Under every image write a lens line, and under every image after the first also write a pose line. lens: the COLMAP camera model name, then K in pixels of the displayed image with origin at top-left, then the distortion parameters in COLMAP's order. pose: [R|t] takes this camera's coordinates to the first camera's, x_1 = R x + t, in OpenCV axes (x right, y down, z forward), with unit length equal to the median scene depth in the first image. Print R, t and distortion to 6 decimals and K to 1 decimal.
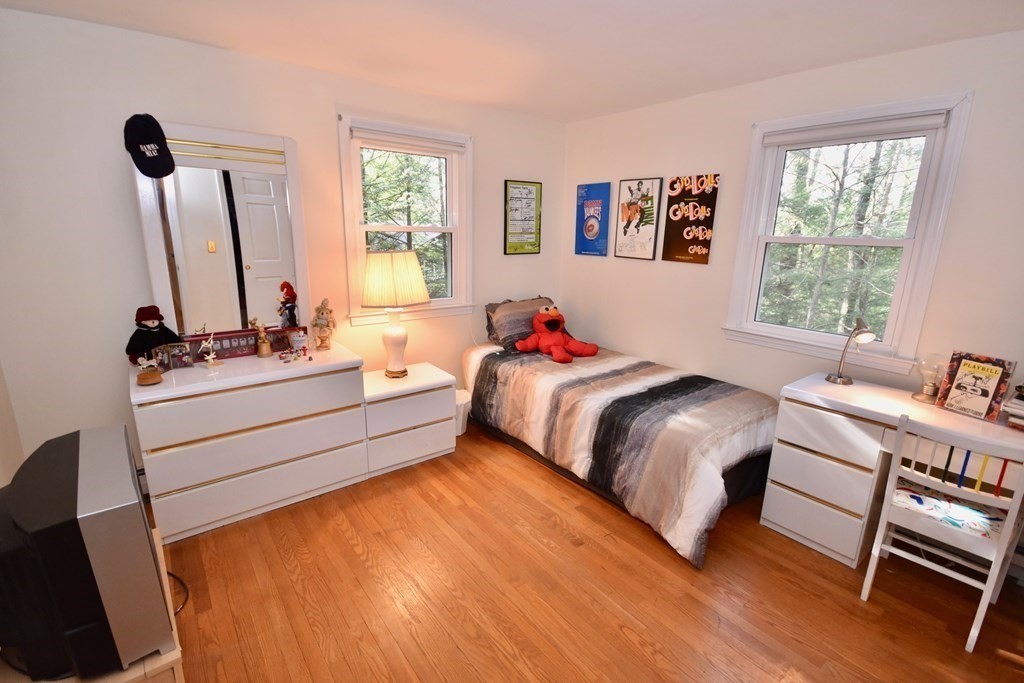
lens RADIAL K [[455.5, 0, 510.3], [0, 455.5, 347.1], [0, 0, 1]] dist [0.015732, -0.017388]
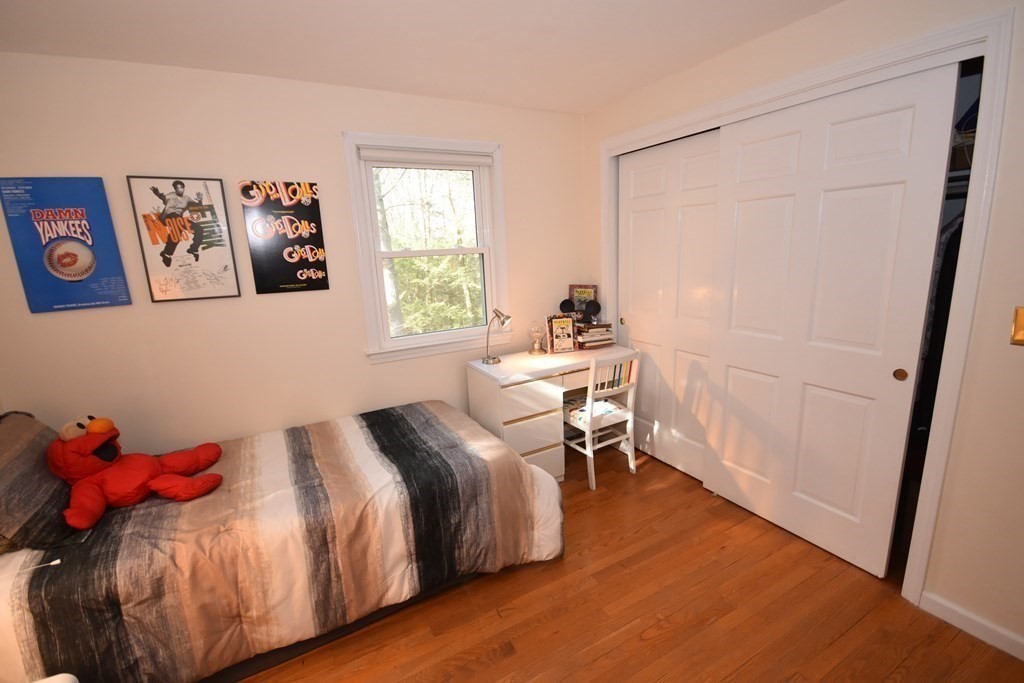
lens RADIAL K [[455.5, 0, 510.3], [0, 455.5, 347.1], [0, 0, 1]] dist [0.015732, -0.017388]
pose [[0.160386, -0.244075, 0.956402, -0.344214], [0.292209, 0.937253, 0.190186, -0.142484], [-0.942810, 0.248966, 0.221643, 0.519796]]
